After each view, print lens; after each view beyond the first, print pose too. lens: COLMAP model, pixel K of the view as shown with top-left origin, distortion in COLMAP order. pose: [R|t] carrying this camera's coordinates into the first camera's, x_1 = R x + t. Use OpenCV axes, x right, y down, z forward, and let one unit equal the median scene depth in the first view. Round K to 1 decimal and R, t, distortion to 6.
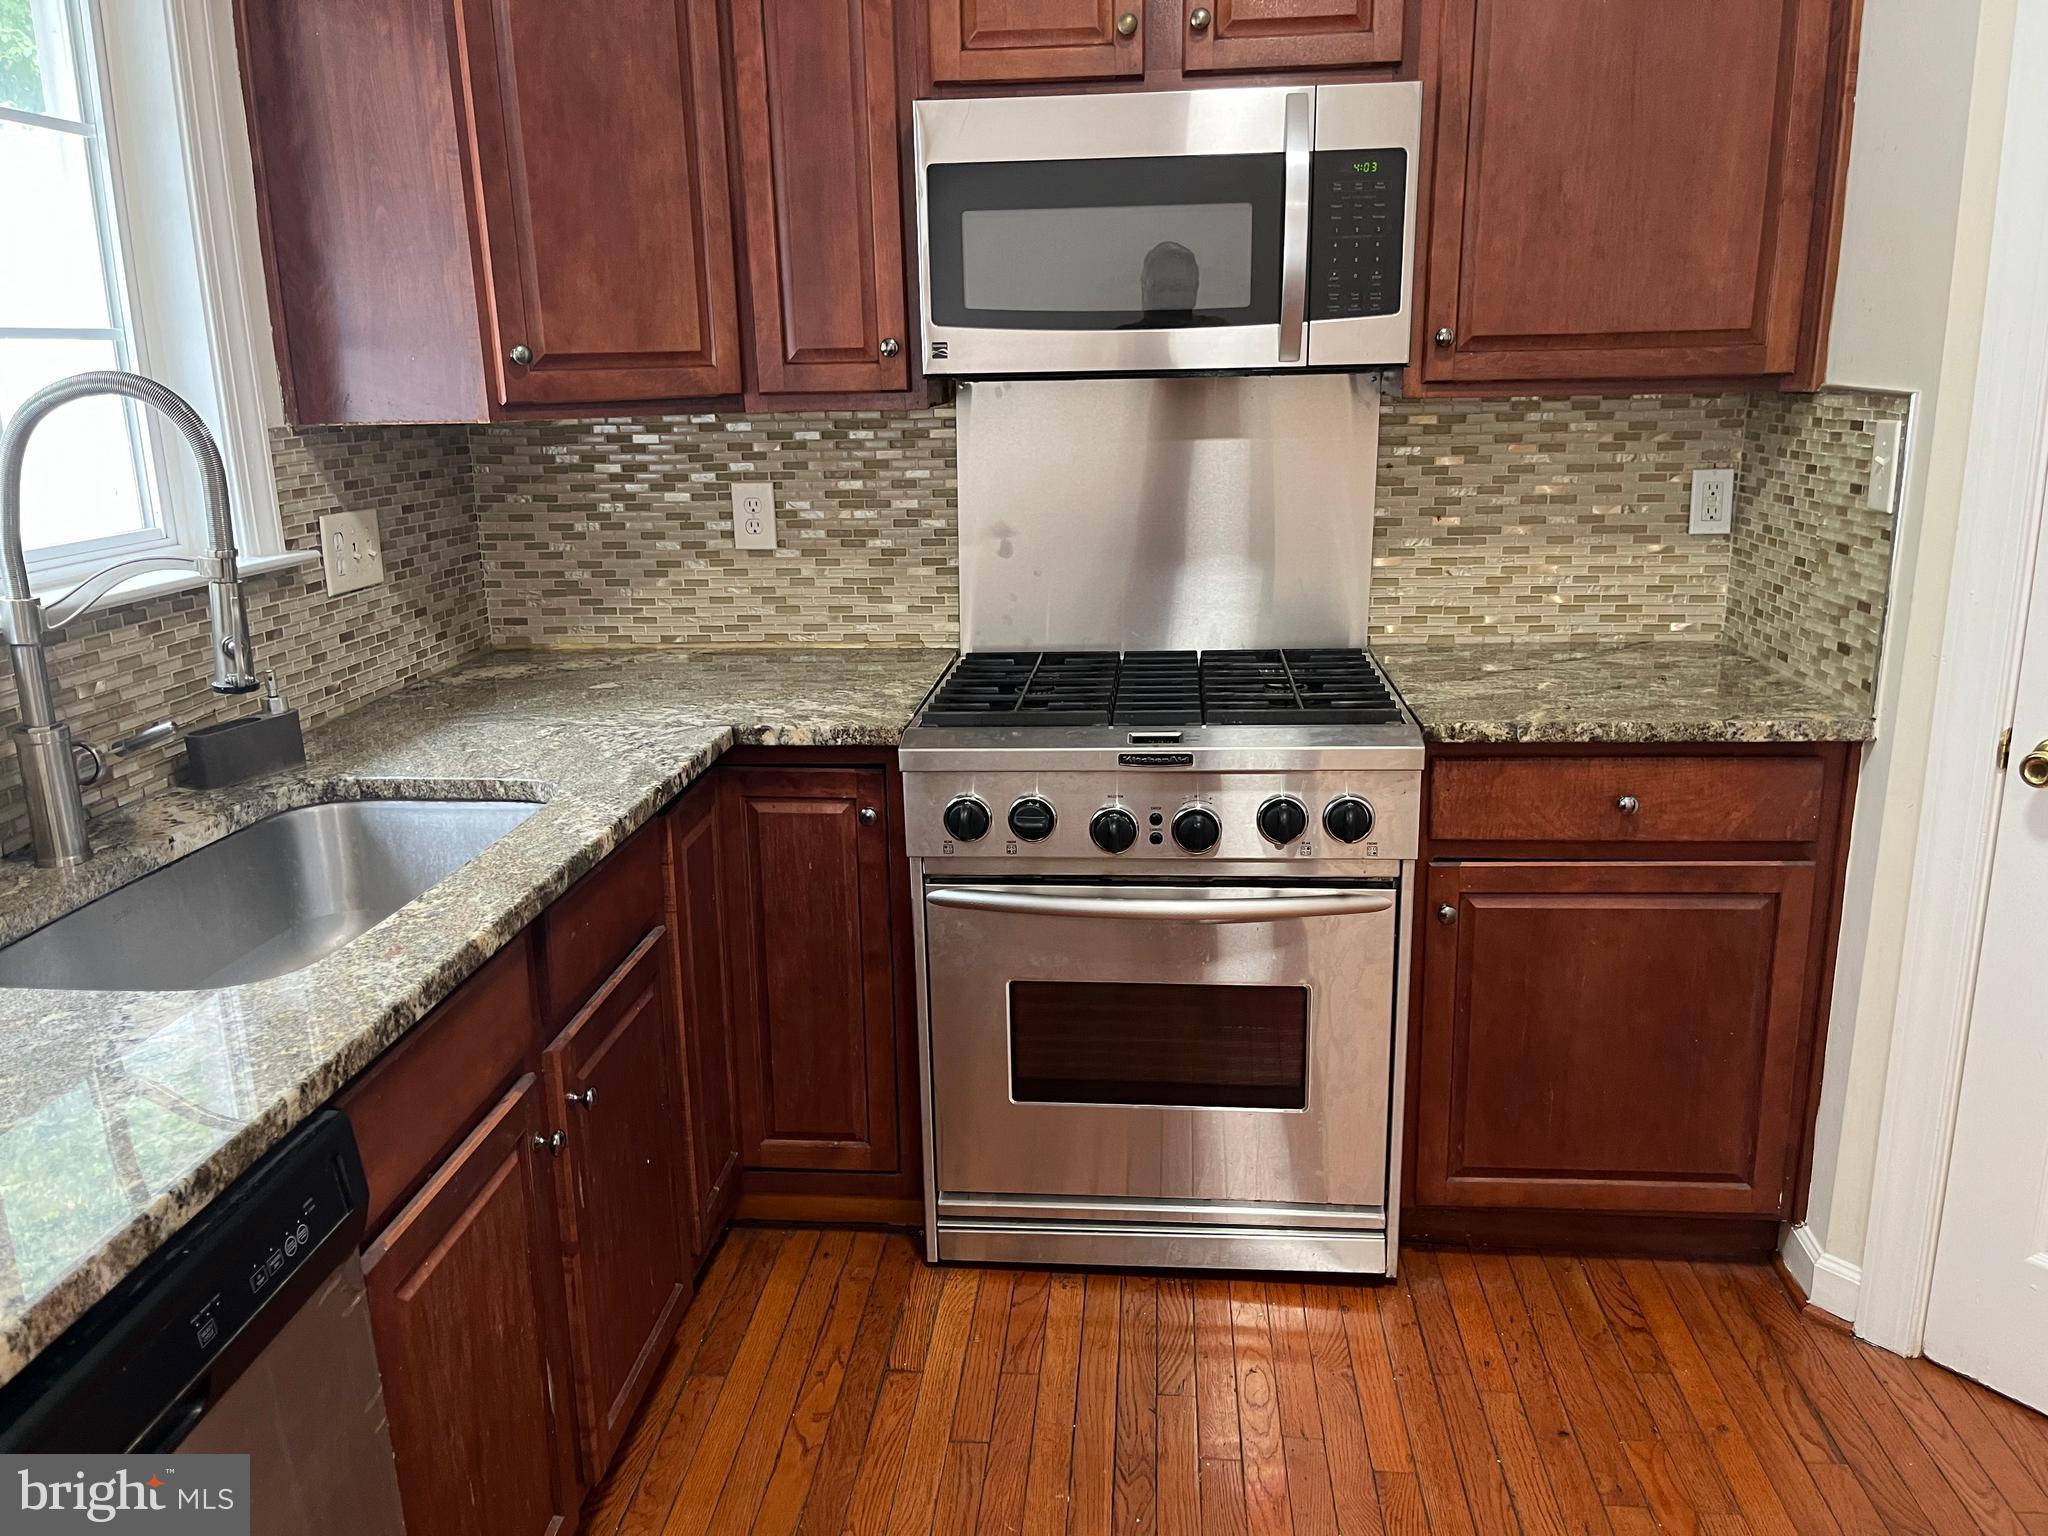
lens RADIAL K [[1555.9, 0, 1014.2], [0, 1555.9, 785.9], [0, 0, 1]] dist [0.060137, -0.080271]
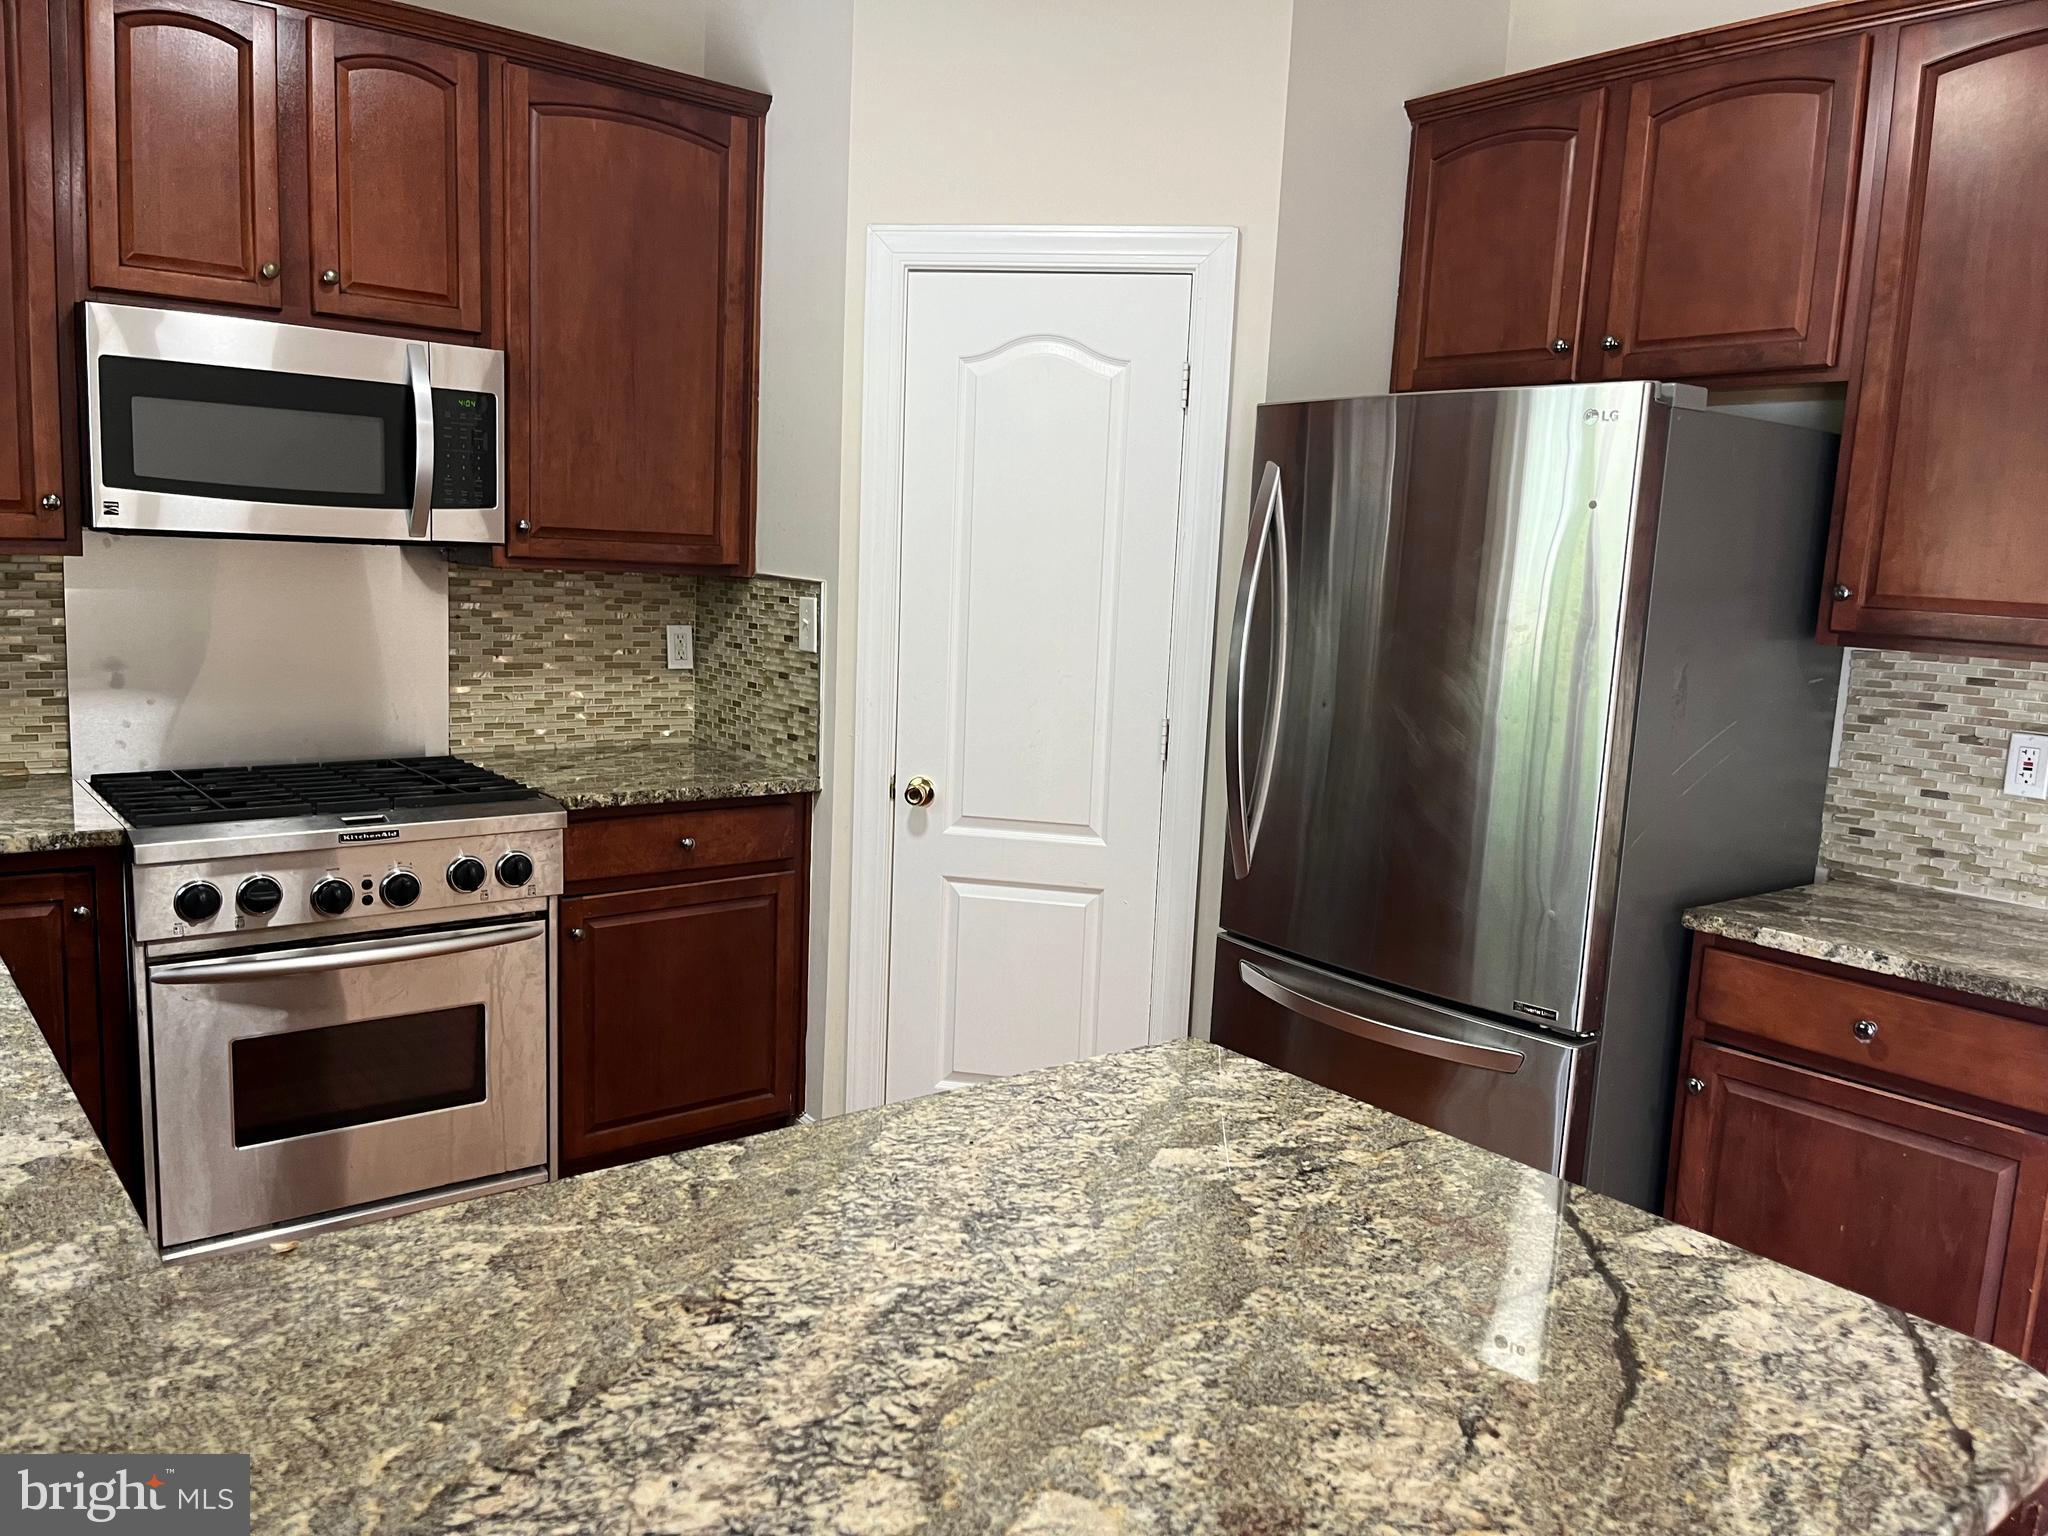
lens RADIAL K [[1555.9, 0, 1026.4], [0, 1555.9, 786.9], [0, 0, 1]] dist [0.060137, -0.080271]
pose [[0.719435, -0.052858, 0.692546, -0.373450], [0.122229, 0.991174, -0.051324, 0.068434], [-0.683720, 0.121574, 0.719546, -0.275230]]
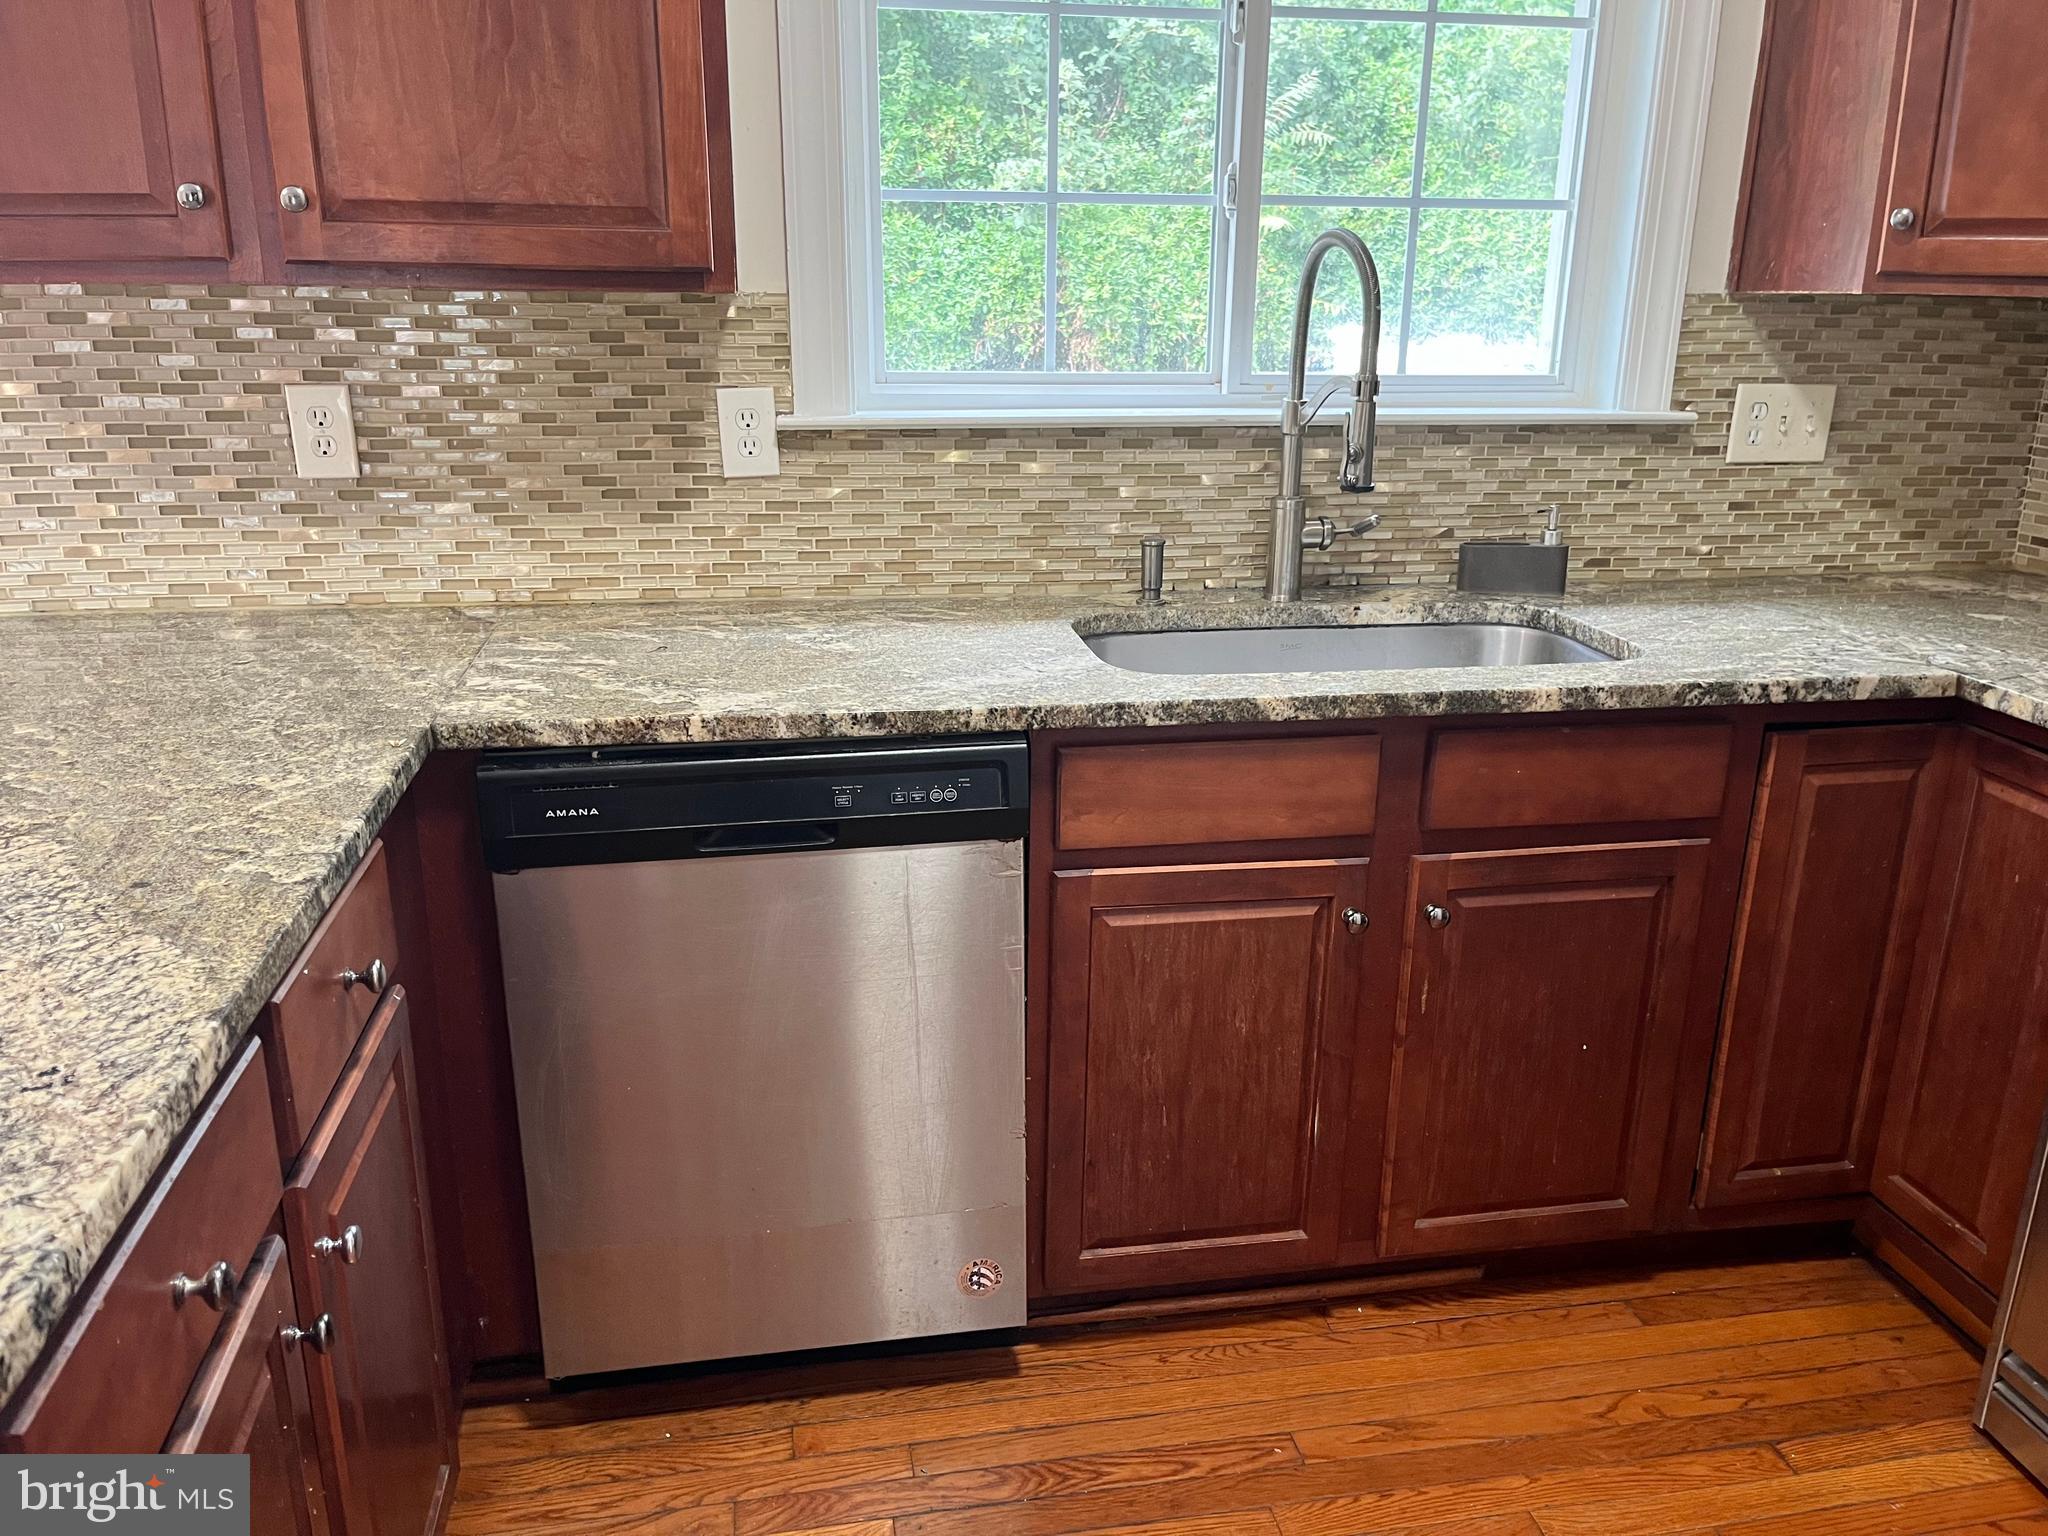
lens RADIAL K [[1555.9, 0, 1033.8], [0, 1555.9, 768.6], [0, 0, 1]] dist [0.060137, -0.080271]
pose [[0.263422, 0.306839, -0.914581, 0.443695], [-0.266642, 0.934290, 0.236651, -0.055253], [0.927098, 0.181527, 0.327929, 0.273735]]
